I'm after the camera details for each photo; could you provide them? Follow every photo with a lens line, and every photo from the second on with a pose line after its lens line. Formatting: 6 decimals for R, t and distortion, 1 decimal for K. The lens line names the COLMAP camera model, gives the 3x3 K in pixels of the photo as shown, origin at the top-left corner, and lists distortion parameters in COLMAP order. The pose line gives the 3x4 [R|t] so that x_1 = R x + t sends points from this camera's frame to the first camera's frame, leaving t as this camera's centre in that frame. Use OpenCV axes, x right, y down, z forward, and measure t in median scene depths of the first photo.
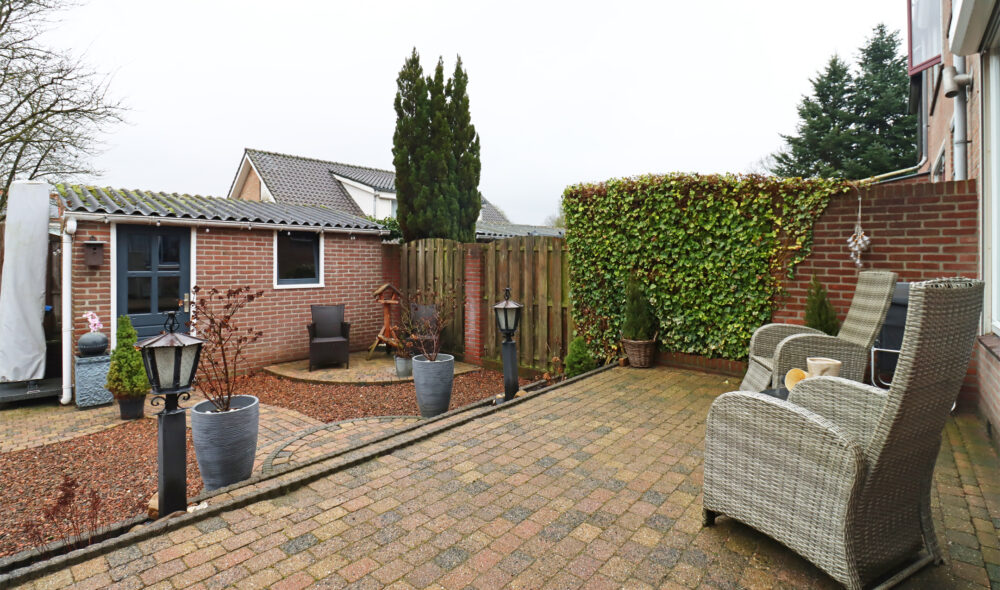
lens RADIAL K [[498.1, 0, 470.0], [0, 498.1, 253.3], [0, 0, 1]] dist [-0.000610, -0.000307]
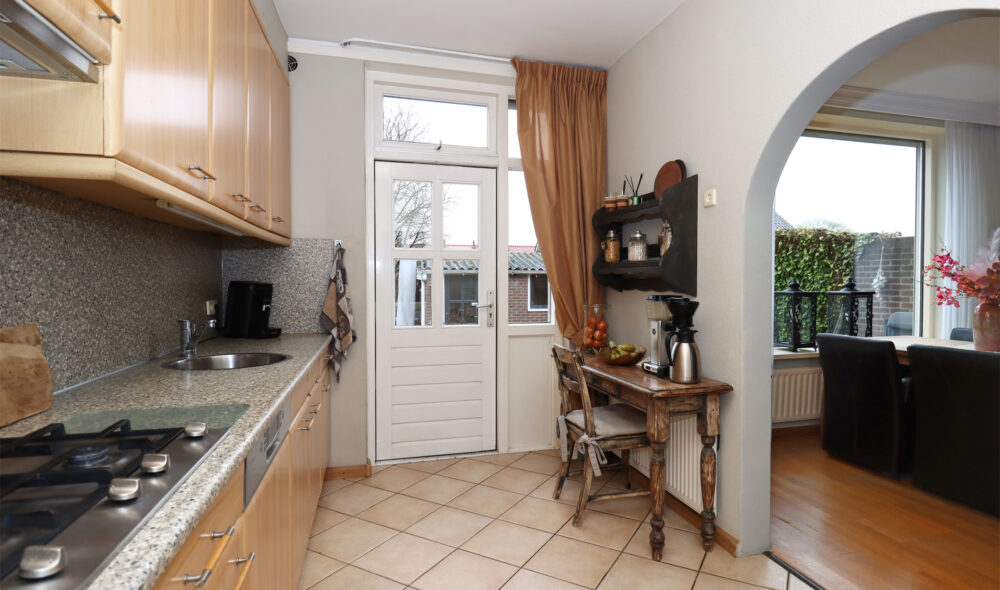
lens RADIAL K [[527.6, 0, 500.0], [0, 527.6, 295.0], [0, 0, 1]] dist [0.000065, -0.000005]
pose [[0.835698, 0.003572, -0.549178, 0.561950], [0.007797, 0.999801, 0.018368, -0.014851], [0.549135, -0.019632, 0.835503, -0.567074]]
